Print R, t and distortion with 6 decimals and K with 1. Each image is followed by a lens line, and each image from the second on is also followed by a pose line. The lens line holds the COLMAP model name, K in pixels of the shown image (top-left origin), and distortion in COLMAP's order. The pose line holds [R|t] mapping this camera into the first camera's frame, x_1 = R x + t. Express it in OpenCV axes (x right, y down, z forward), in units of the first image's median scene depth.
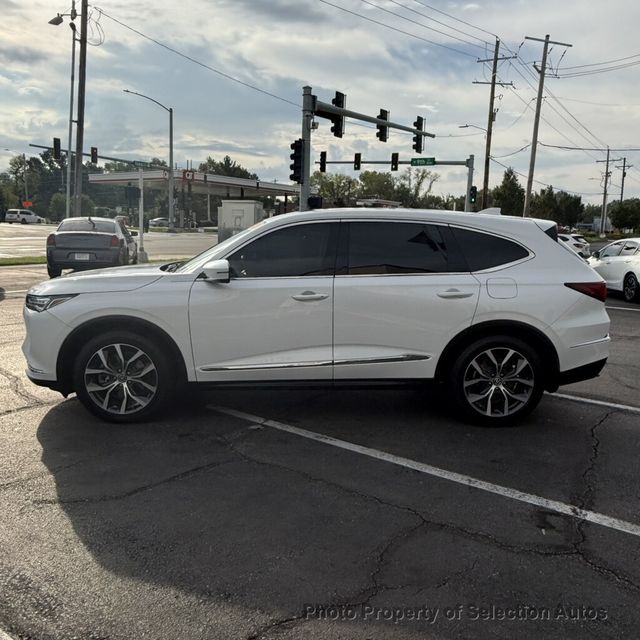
lens RADIAL K [[630.8, 0, 320.0], [0, 630.8, 320.0], [0, 0, 1]] dist [-0.006278, 0.012021]
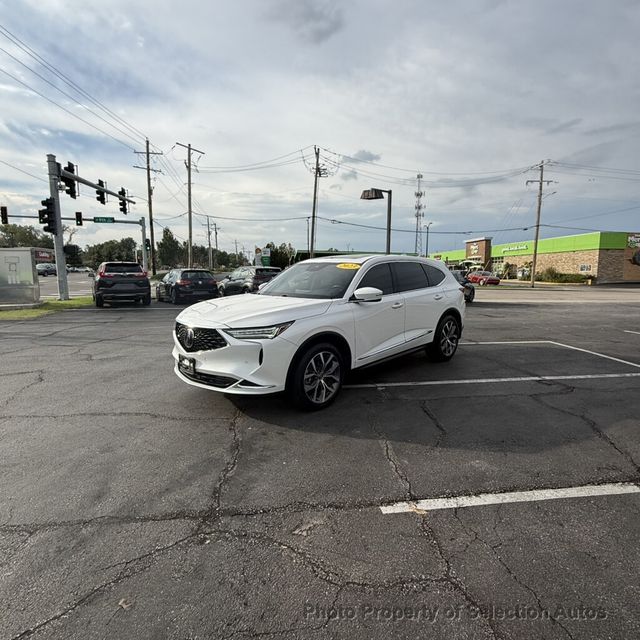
lens RADIAL K [[413.9, 0, 316.4], [0, 413.9, 319.1], [0, 0, 1]] dist [0.006063, 0.000180]
pose [[0.691644, -0.118816, 0.712399, -0.227244], [0.131540, 0.990601, 0.037508, -0.016720], [-0.710159, 0.067767, 0.700772, 0.082799]]
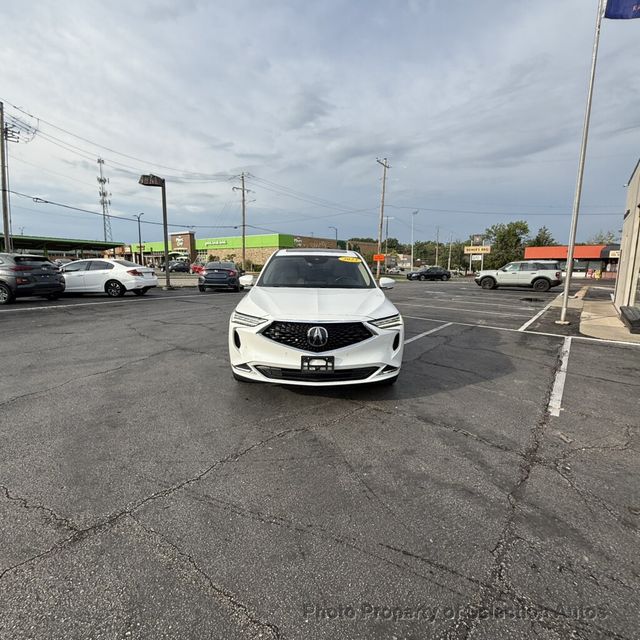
lens RADIAL K [[374.7, 0, 317.2], [0, 374.7, 320.2], [0, 0, 1]] dist [-0.001751, -0.000822]
pose [[-0.082303, -0.186457, 0.979010, -0.294861], [0.132439, 0.971584, 0.196176, -0.050162], [-0.987768, 0.145805, -0.055271, 0.288324]]
